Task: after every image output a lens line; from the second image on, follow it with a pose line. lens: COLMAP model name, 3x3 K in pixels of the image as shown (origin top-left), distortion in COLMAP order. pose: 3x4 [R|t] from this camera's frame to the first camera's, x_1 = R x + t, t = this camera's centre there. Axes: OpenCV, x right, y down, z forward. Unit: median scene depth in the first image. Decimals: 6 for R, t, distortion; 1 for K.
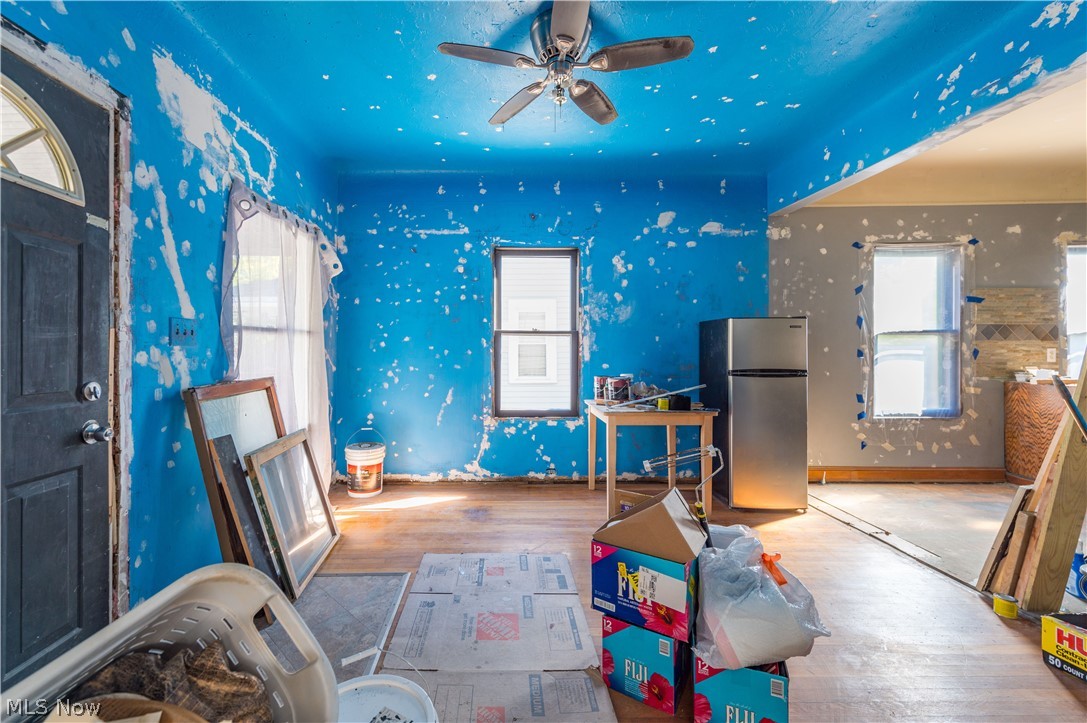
lens RADIAL K [[451.1, 0, 498.3], [0, 451.1, 344.2], [0, 0, 1]] dist [0.019517, -0.005864]
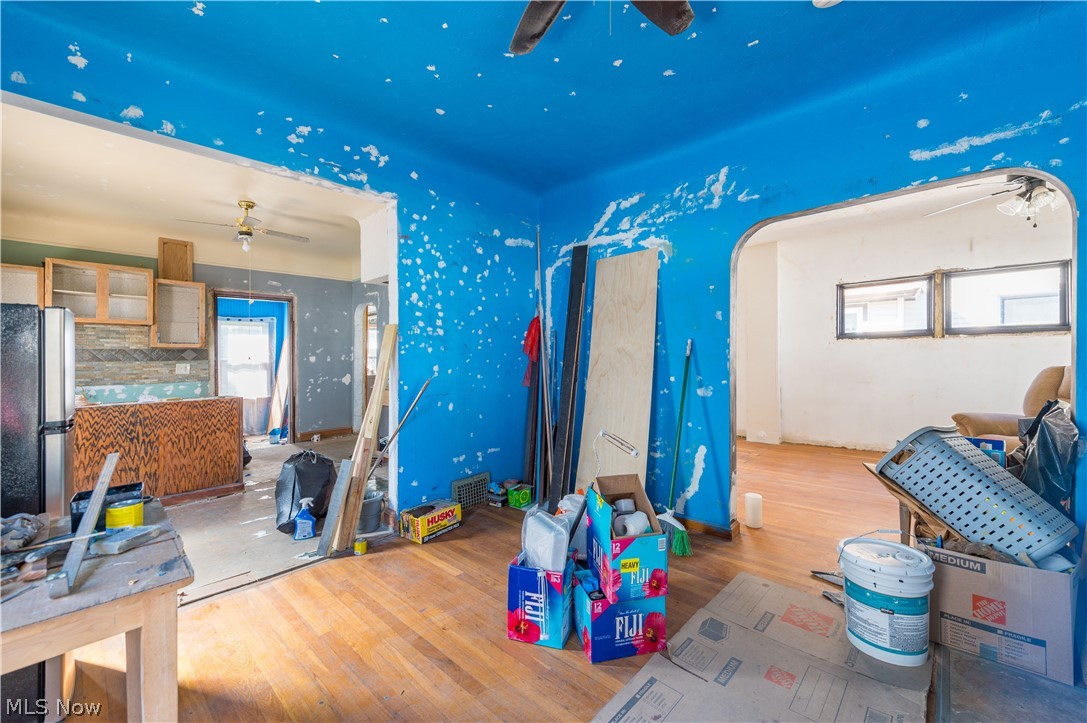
lens RADIAL K [[435.5, 0, 556.9], [0, 435.5, 361.7], [0, 0, 1]] dist [0.011369, -0.000072]
pose [[-0.741316, 0.004519, 0.671141, -0.134074], [0.011485, 0.999916, 0.005953, -0.000394], [-0.671058, 0.012121, -0.741306, 0.839123]]
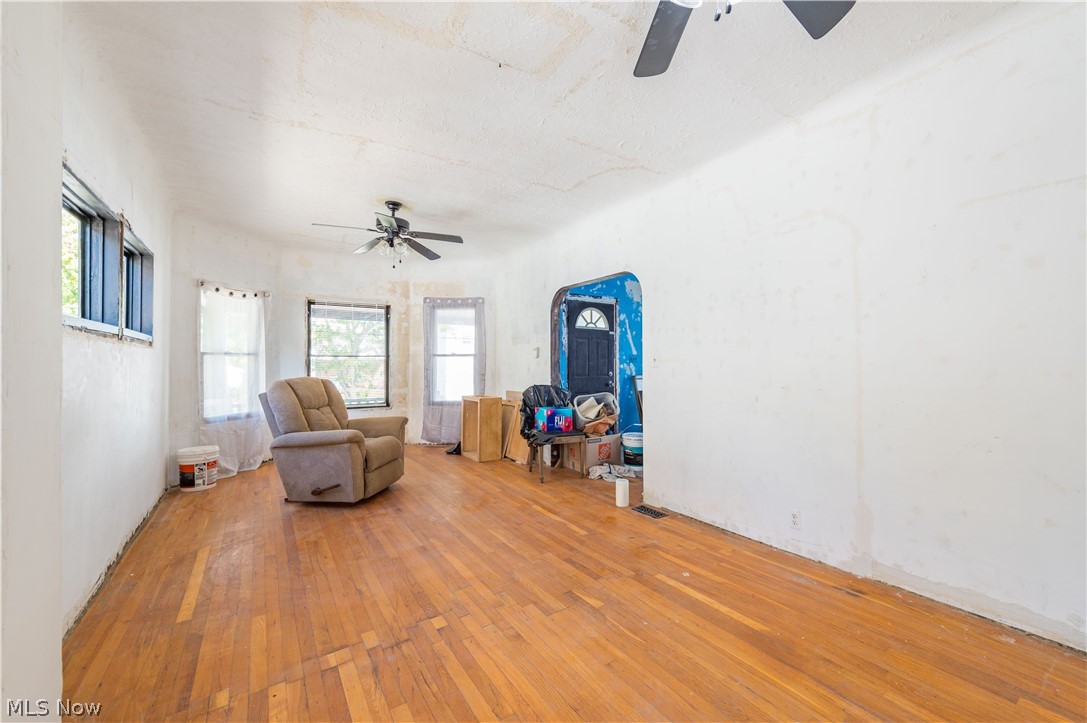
lens RADIAL K [[425.7, 0, 558.3], [0, 425.7, 360.6], [0, 0, 1]] dist [0.017608, -0.005765]
pose [[0.563007, -0.003043, -0.826446, 0.838824], [0.007719, 0.999969, 0.001577, -0.011975], [0.826416, -0.007267, 0.563013, -0.647107]]
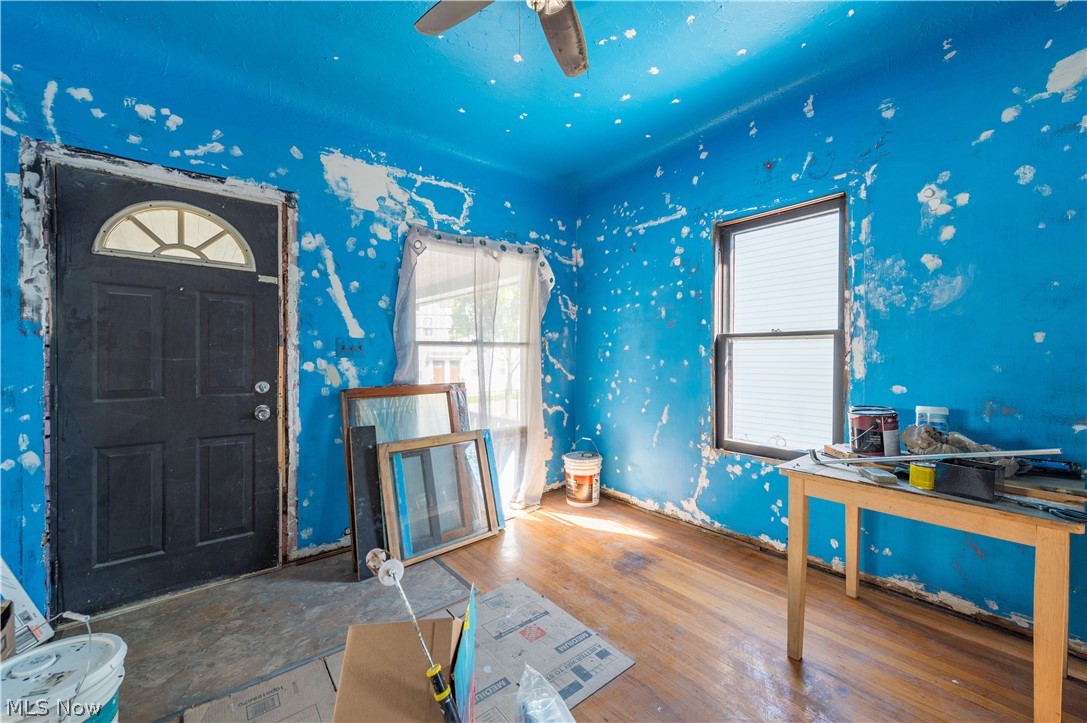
lens RADIAL K [[425.7, 0, 558.3], [0, 425.7, 360.6], [0, 0, 1]] dist [0.017608, -0.005765]
pose [[0.646328, 0.004138, -0.763048, 0.370546], [0.010928, 0.999833, 0.014679, 0.000066], [0.762981, -0.017826, 0.646175, 0.333403]]
